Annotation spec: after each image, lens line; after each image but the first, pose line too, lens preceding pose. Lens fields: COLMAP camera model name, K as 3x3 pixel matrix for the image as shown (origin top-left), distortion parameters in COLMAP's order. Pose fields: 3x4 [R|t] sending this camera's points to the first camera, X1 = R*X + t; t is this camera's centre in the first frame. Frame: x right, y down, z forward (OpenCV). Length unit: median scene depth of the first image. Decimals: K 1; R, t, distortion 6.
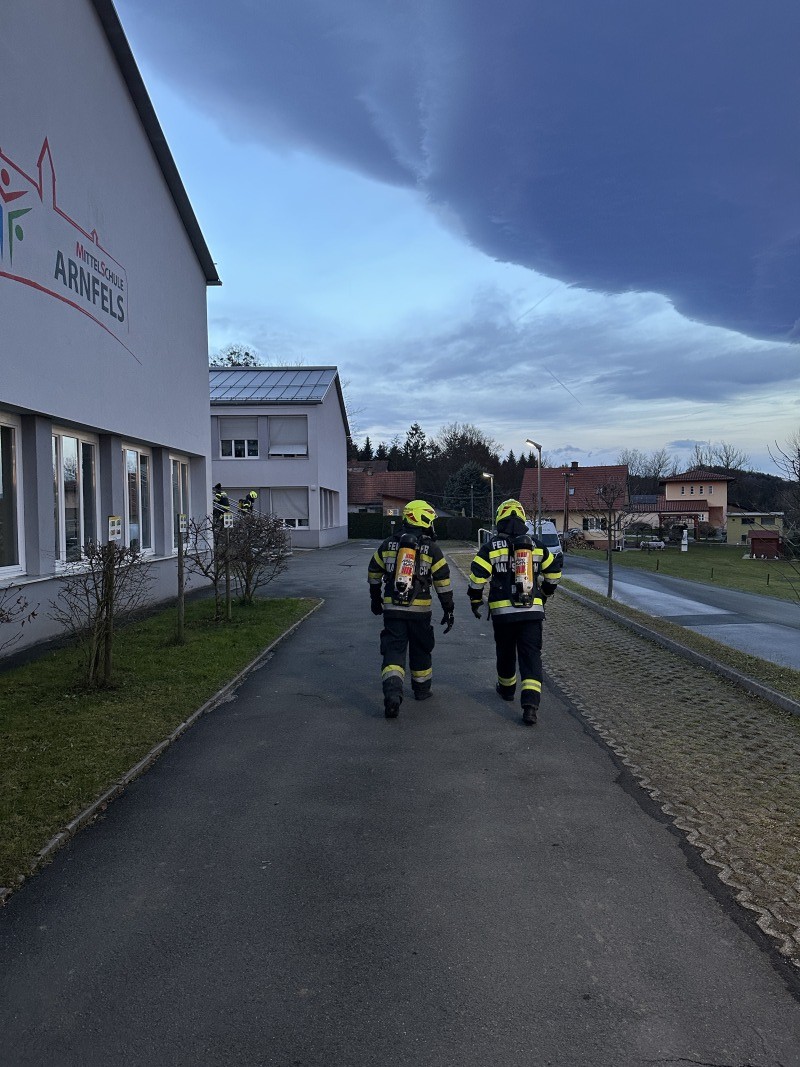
lens RADIAL K [[743.5, 0, 394.8], [0, 743.5, 539.5], [0, 0, 1]] dist [0.051349, -0.070805]
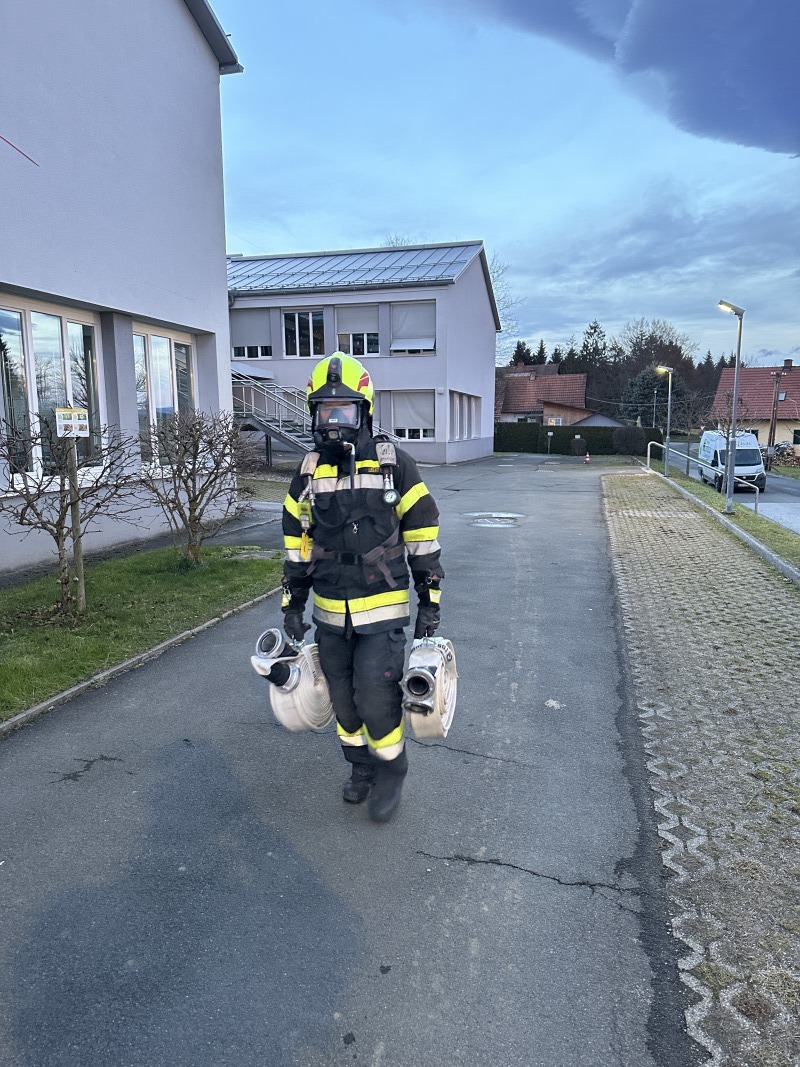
lens RADIAL K [[743.5, 0, 400.3], [0, 743.5, 541.8], [0, 0, 1]] dist [0.051349, -0.070805]
pose [[0.973938, 0.037051, -0.223767, 0.021908], [-0.009843, 0.992542, 0.121504, -0.001792], [0.226600, -0.116135, 0.967039, 0.102588]]
